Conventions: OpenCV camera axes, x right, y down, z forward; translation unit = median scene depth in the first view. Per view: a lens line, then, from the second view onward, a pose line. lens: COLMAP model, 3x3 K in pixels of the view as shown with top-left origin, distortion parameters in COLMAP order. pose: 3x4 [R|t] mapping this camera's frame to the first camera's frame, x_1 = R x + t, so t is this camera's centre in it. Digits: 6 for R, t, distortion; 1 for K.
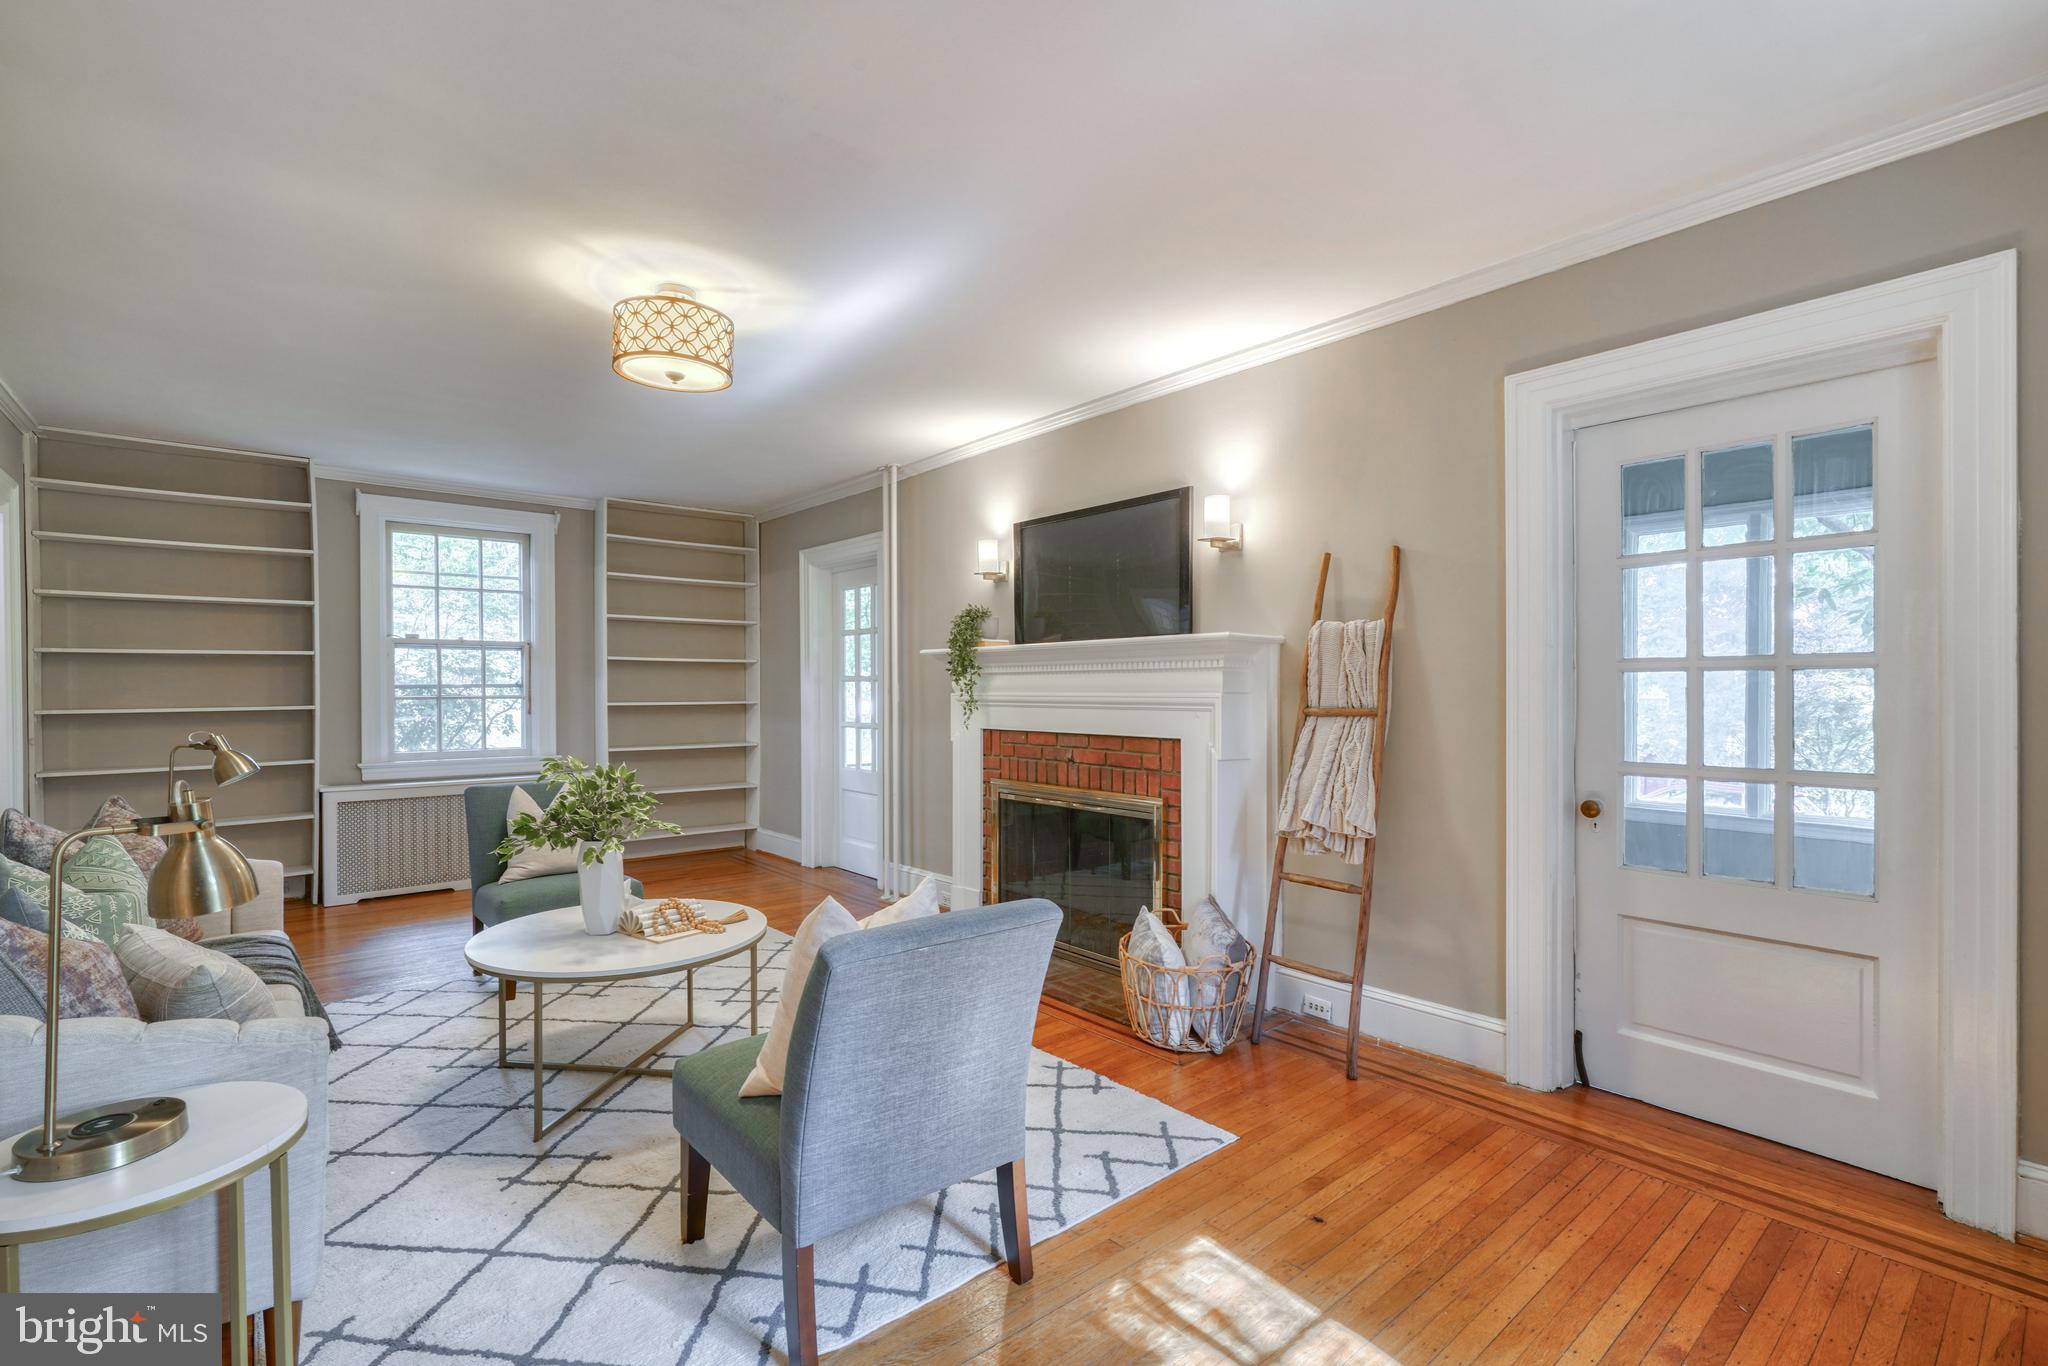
lens RADIAL K [[938.4, 0, 1013.5], [0, 938.4, 697.8], [0, 0, 1]] dist [-0.014983, 0.006002]
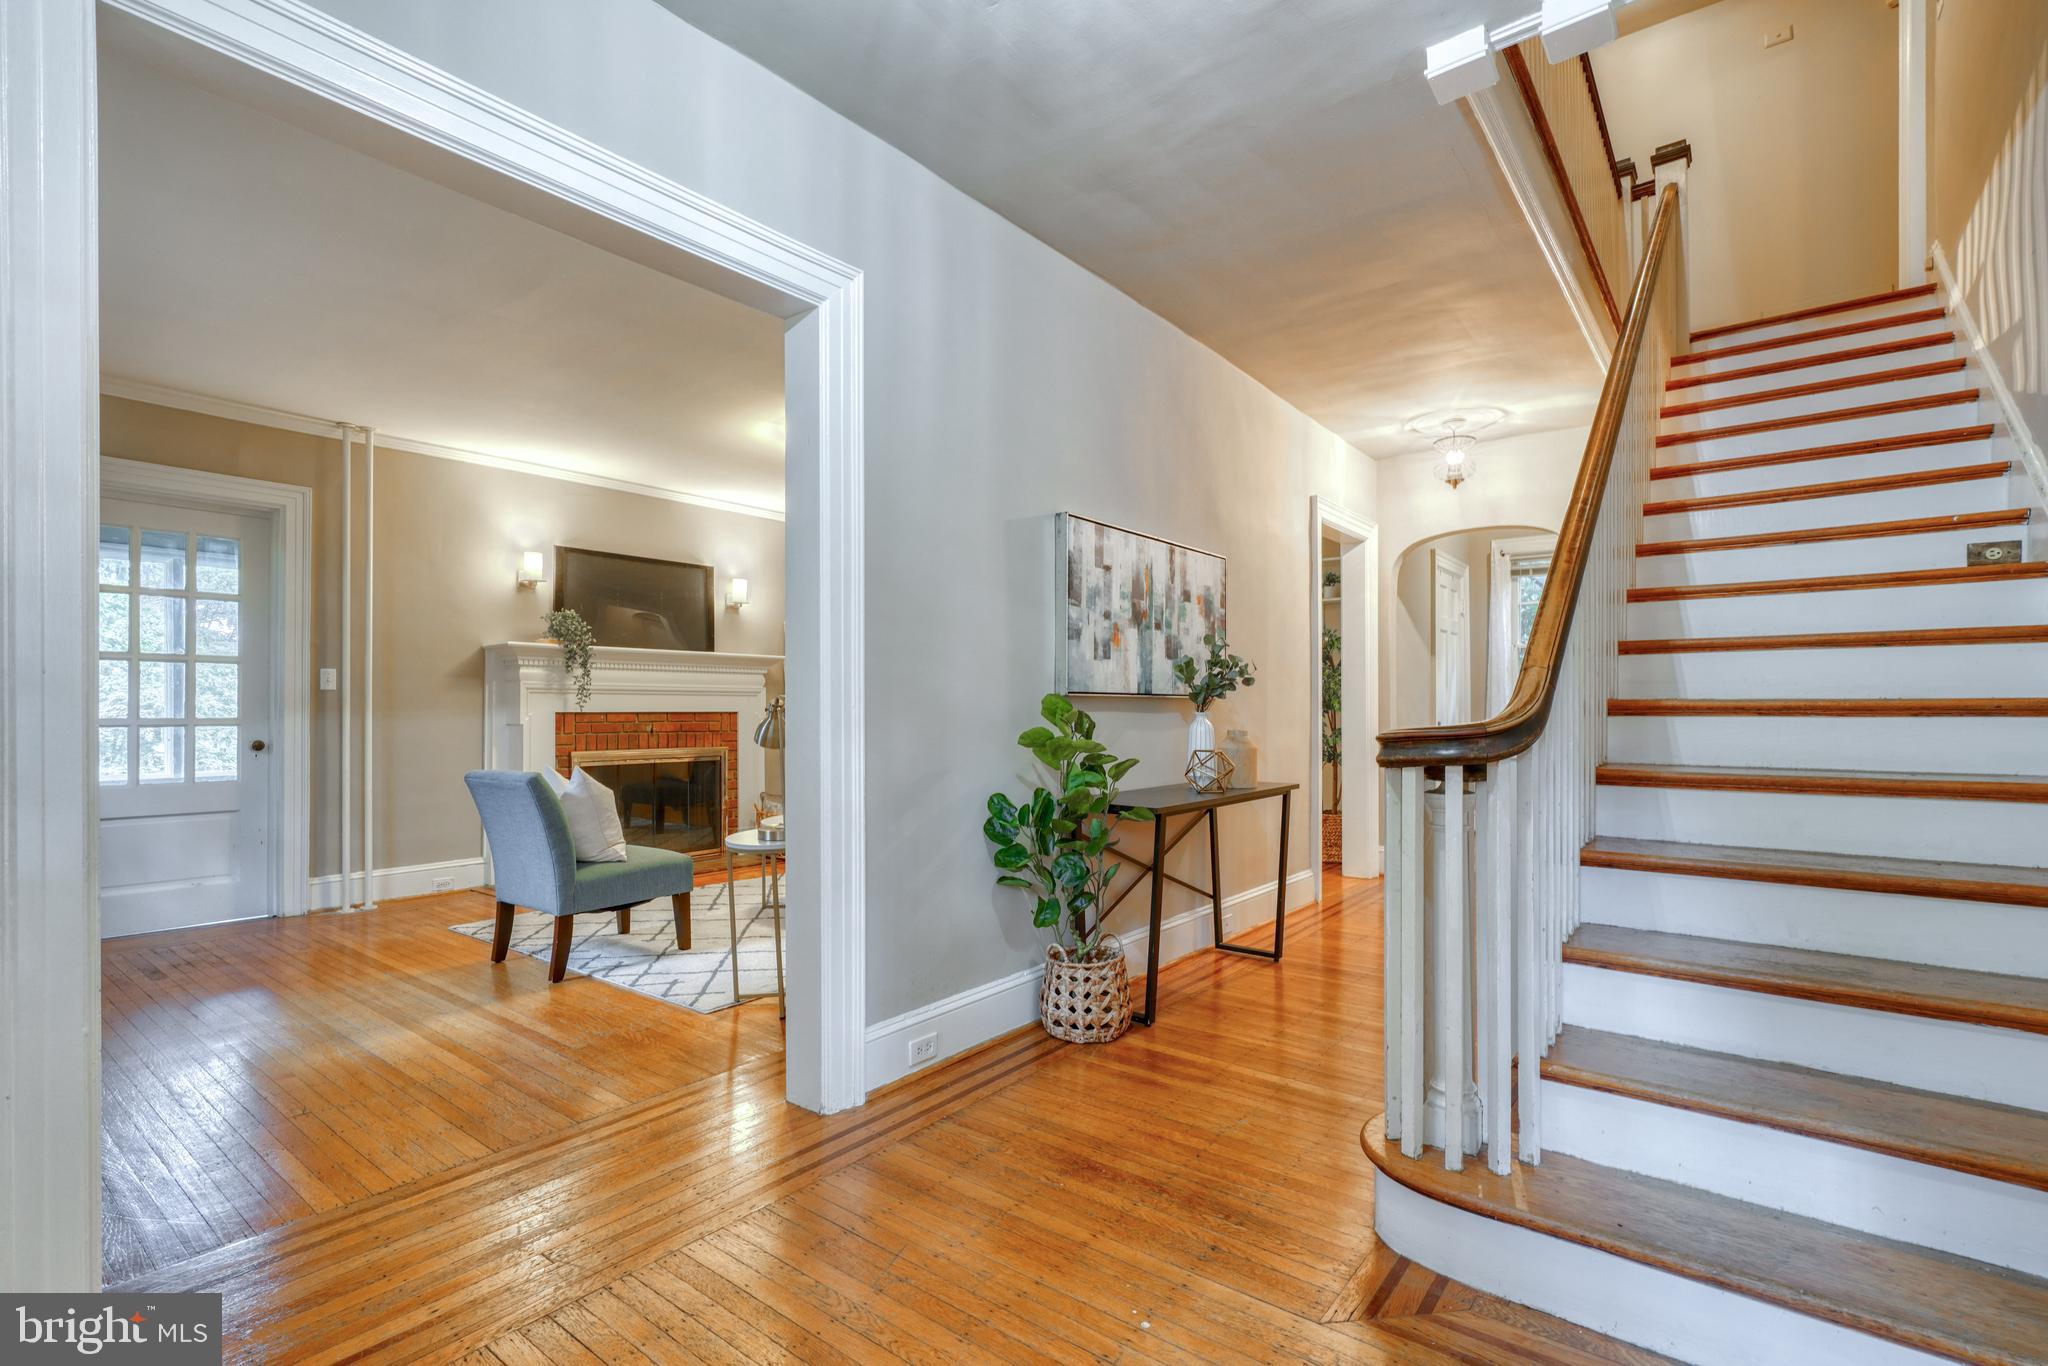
lens RADIAL K [[938.4, 0, 1016.1], [0, 938.4, 704.5], [0, 0, 1]] dist [-0.014983, 0.006002]
pose [[-0.217286, 0.006361, 0.976087, -1.886627], [0.009904, 0.999942, -0.004312, 0.047843], [-0.976058, 0.008730, -0.217336, 0.969141]]
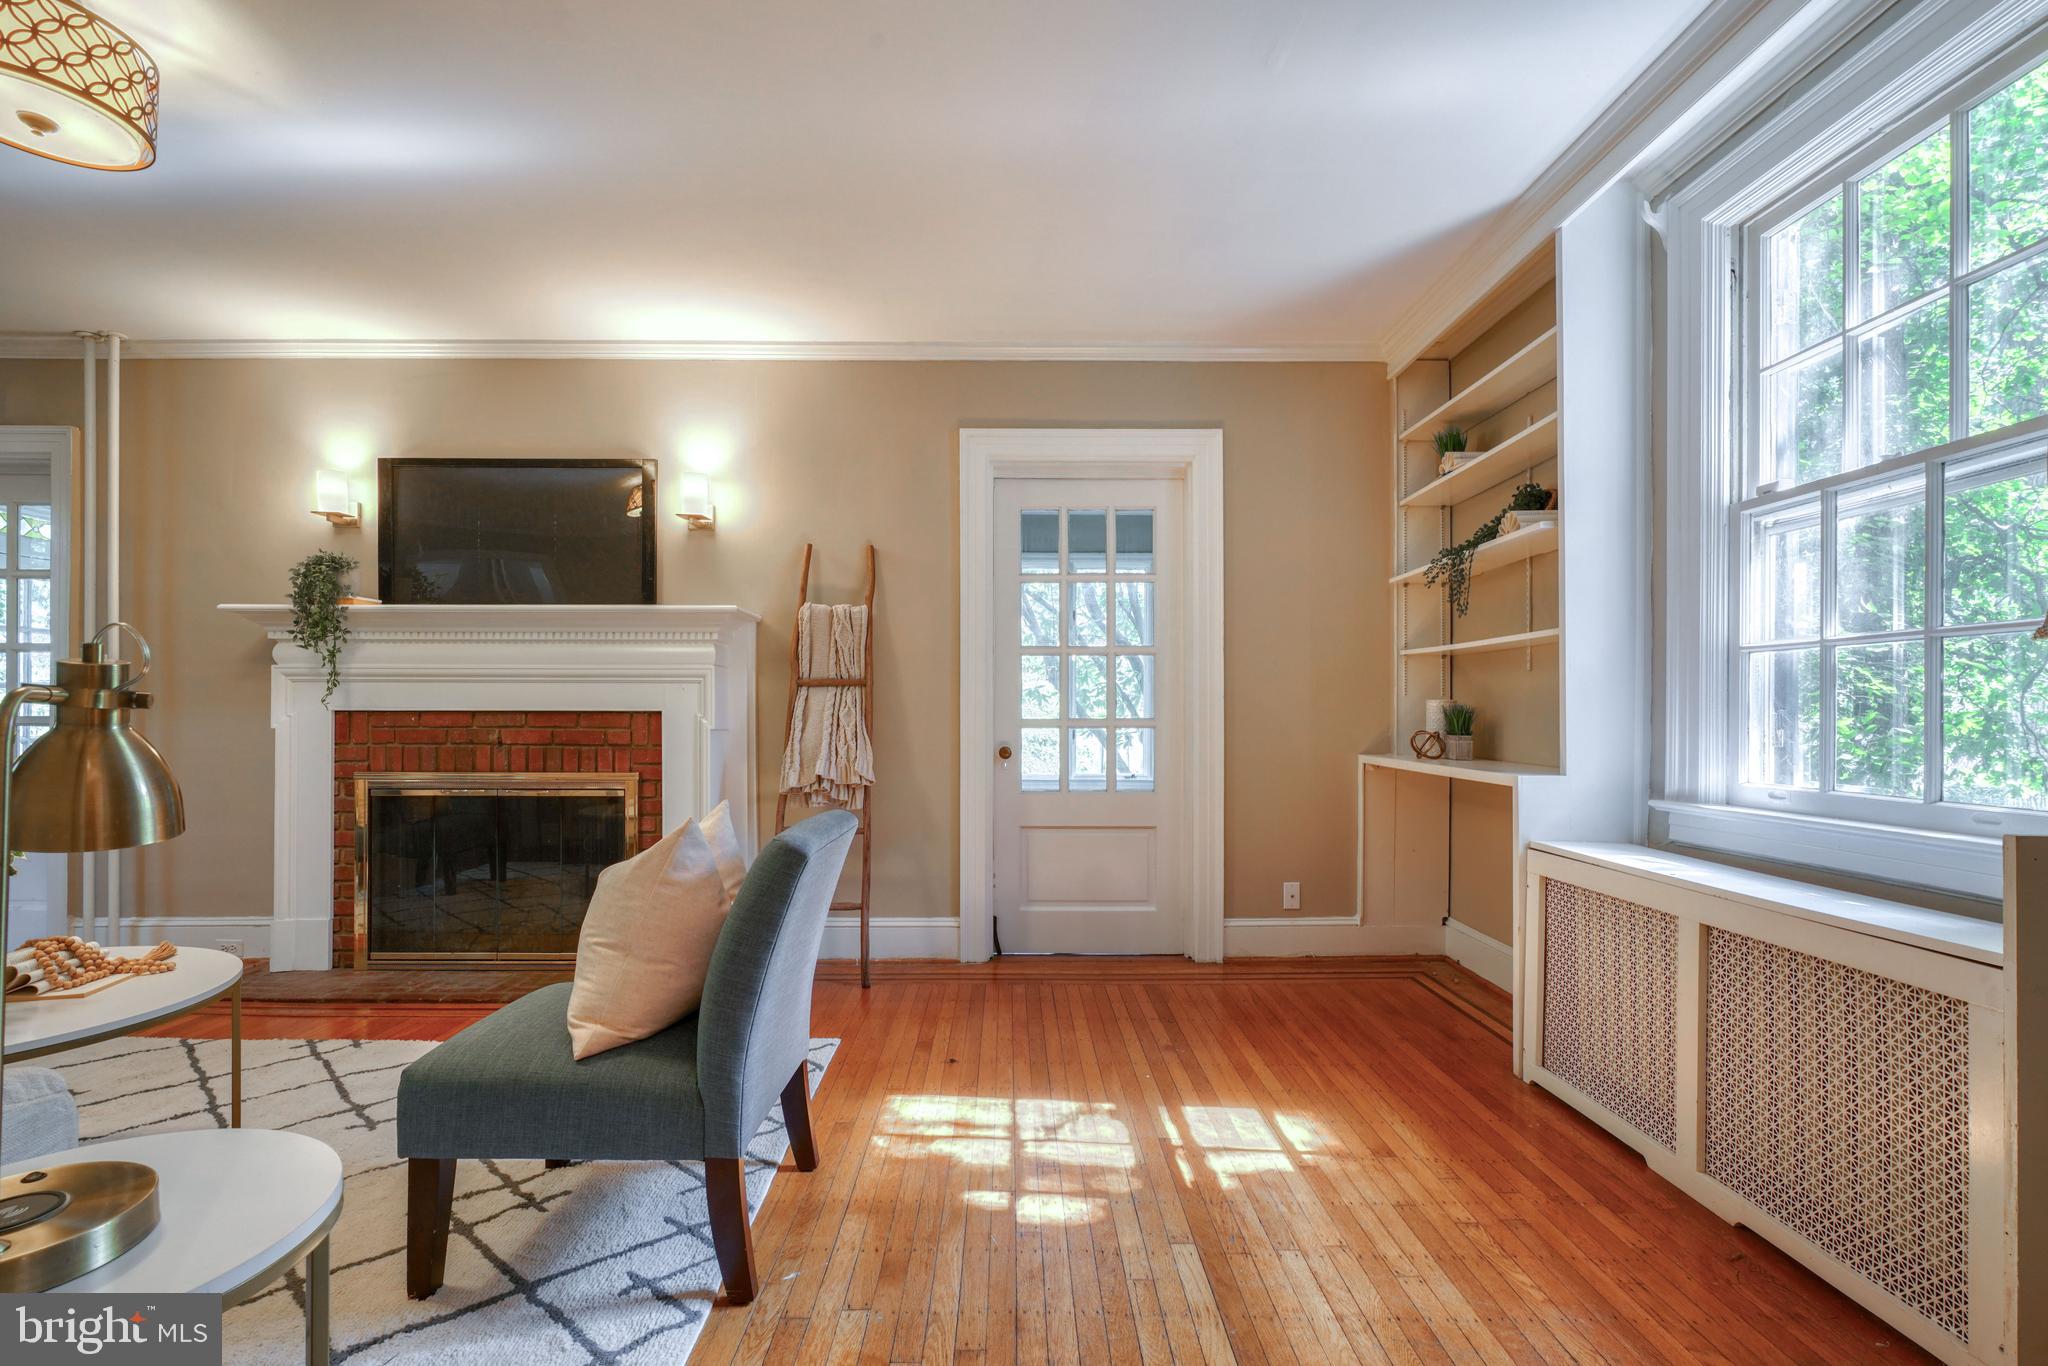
lens RADIAL K [[938.4, 0, 1056.0], [0, 938.4, 715.5], [0, 0, 1]] dist [-0.014983, 0.006002]
pose [[0.624296, -0.000278, 0.781188, -0.376006], [0.003675, 0.999990, -0.002581, 0.058631], [-0.781179, 0.004483, 0.624291, 0.055782]]
